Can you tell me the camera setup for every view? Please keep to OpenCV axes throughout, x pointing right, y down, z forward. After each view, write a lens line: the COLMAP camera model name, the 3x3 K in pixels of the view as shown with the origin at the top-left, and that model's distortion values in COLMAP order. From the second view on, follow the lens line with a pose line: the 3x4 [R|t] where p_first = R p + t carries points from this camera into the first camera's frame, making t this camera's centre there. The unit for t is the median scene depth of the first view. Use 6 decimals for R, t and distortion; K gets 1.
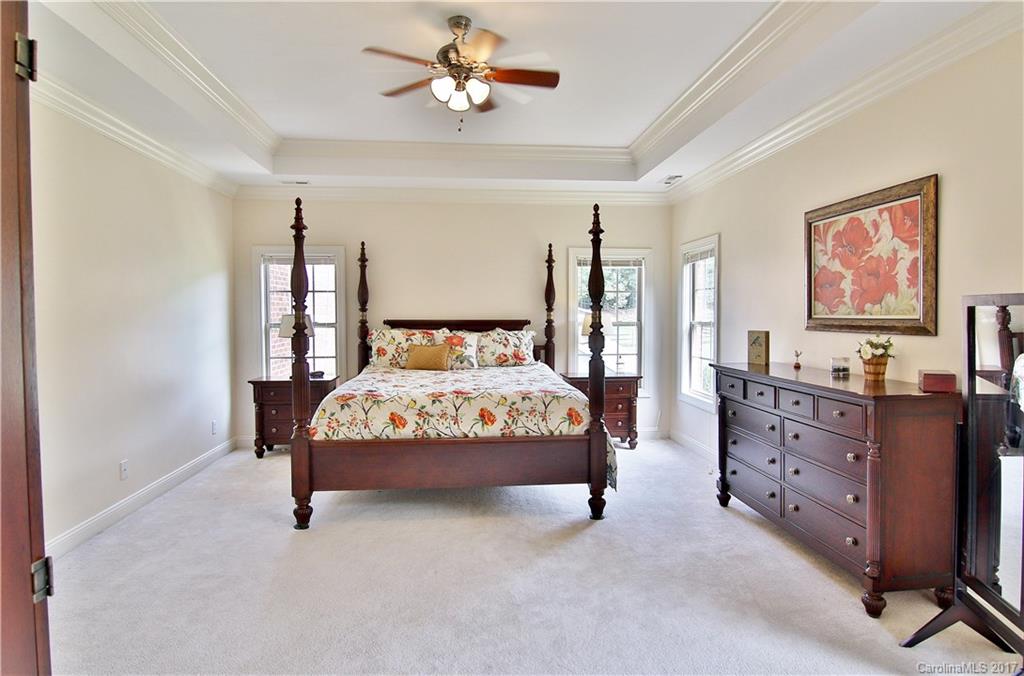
lens RADIAL K [[576.4, 0, 512.0], [0, 576.4, 338.0], [0, 0, 1]] dist [-0.000547, 0.000078]
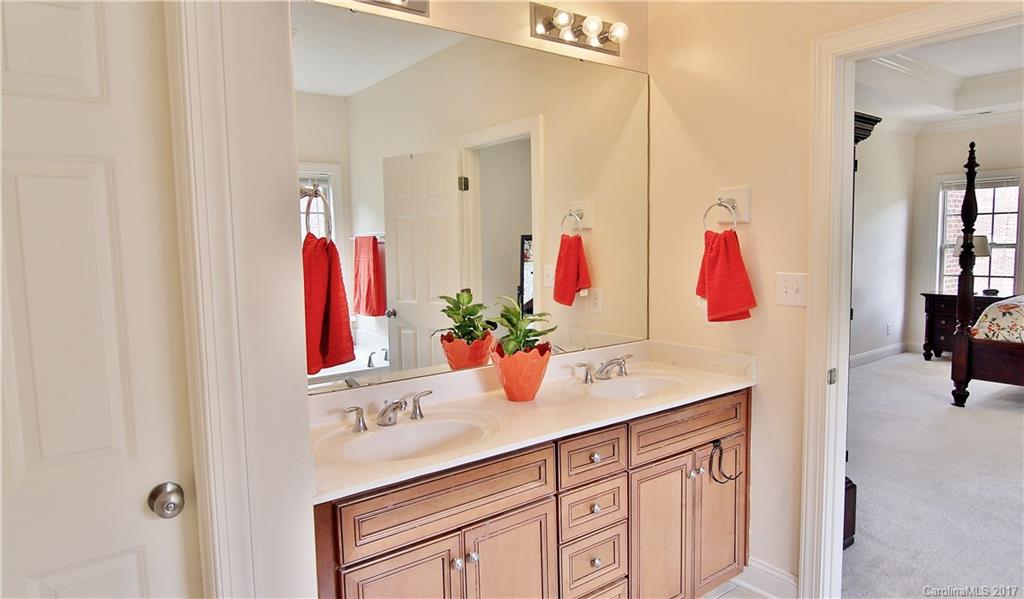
lens RADIAL K [[617.6, 0, 512.0], [0, 617.6, 299.5], [0, 0, 1]] dist [-0.023889, -0.000226]
pose [[0.520279, 0.068929, -0.851210, 0.275450], [-0.017051, 0.997377, 0.070343, 0.022084], [0.853826, -0.022085, 0.520089, -0.585614]]
